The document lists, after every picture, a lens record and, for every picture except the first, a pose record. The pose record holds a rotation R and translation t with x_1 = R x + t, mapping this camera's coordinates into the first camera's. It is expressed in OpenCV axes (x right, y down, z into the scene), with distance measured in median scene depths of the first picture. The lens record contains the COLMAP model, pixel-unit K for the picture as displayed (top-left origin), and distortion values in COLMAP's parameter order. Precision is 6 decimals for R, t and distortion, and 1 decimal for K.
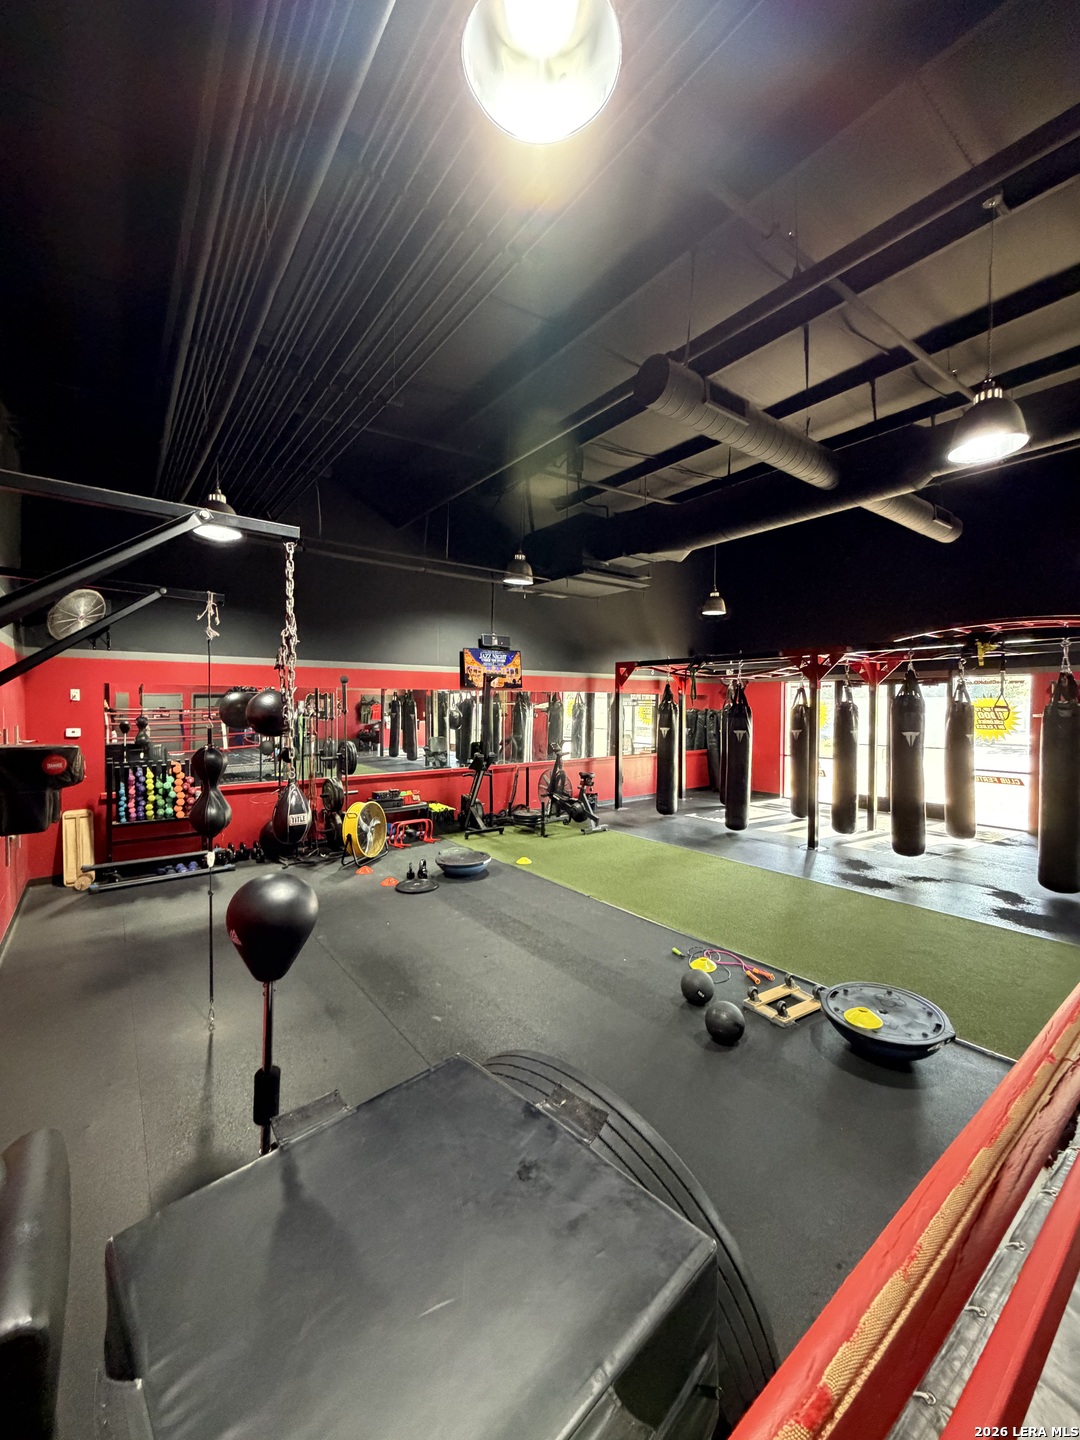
lens RADIAL K [[572.9, 0, 539.6], [0, 572.9, 718.0], [0, 0, 1]] dist [-0.001527, -0.000138]
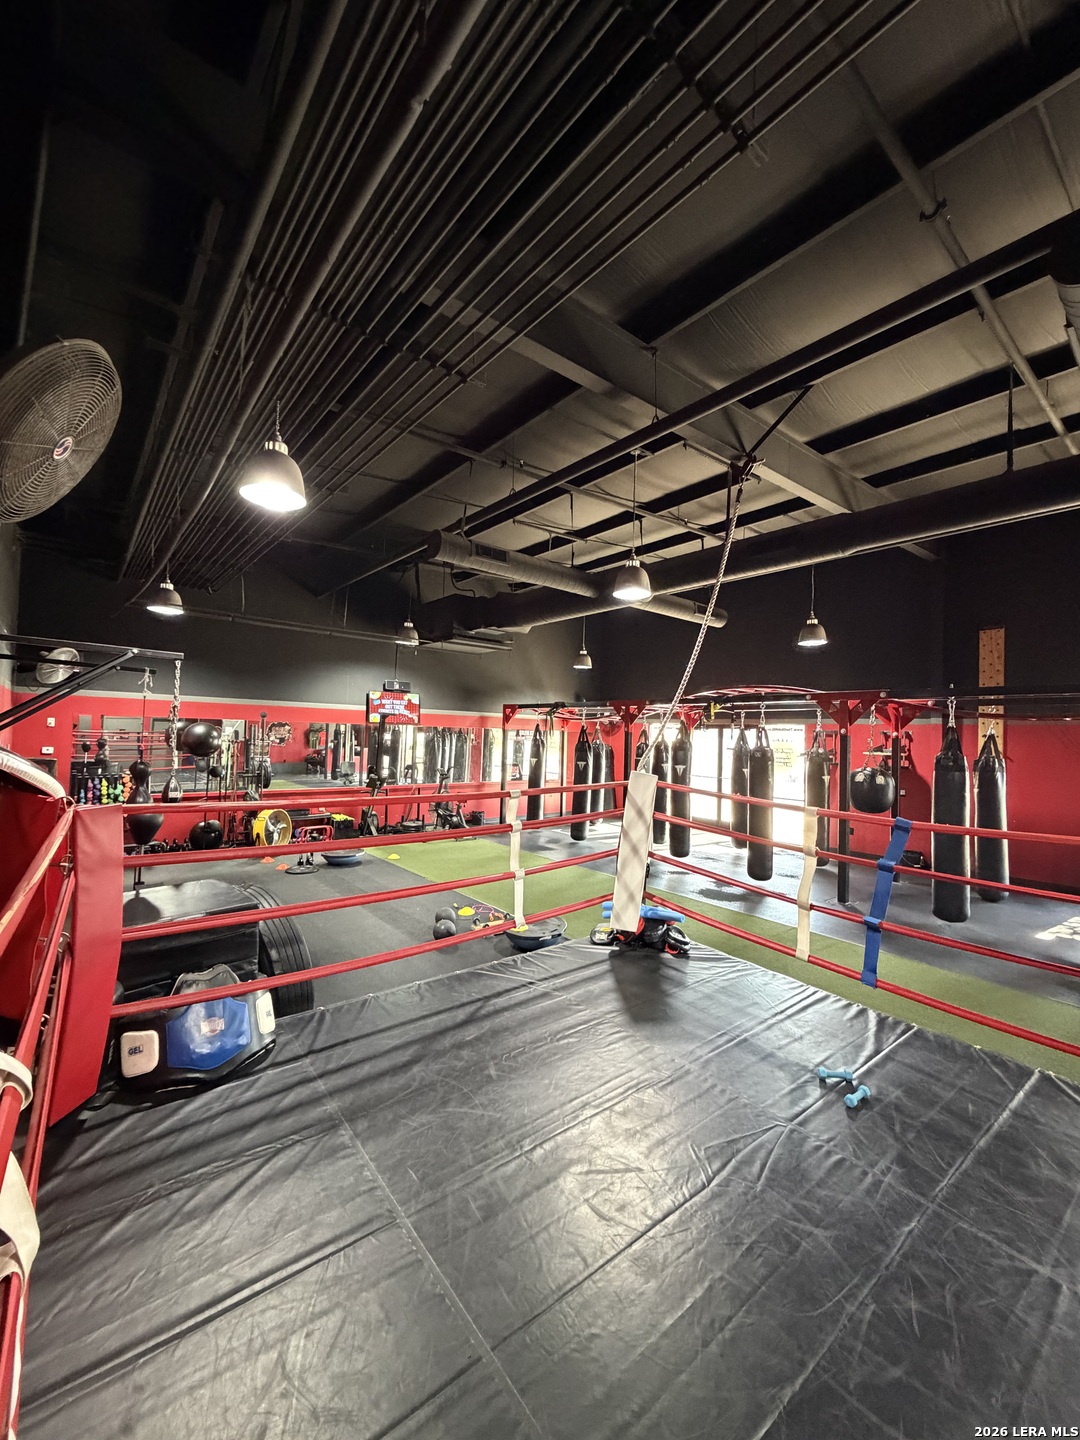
lens RADIAL K [[572.9, 0, 539.6], [0, 572.9, 718.0], [0, 0, 1]] dist [-0.001527, -0.000138]
pose [[0.998677, 0.028078, 0.043083, 0.210286], [-0.025769, 0.998248, -0.053258, -0.006008], [-0.044503, 0.052077, 0.997651, -0.298861]]
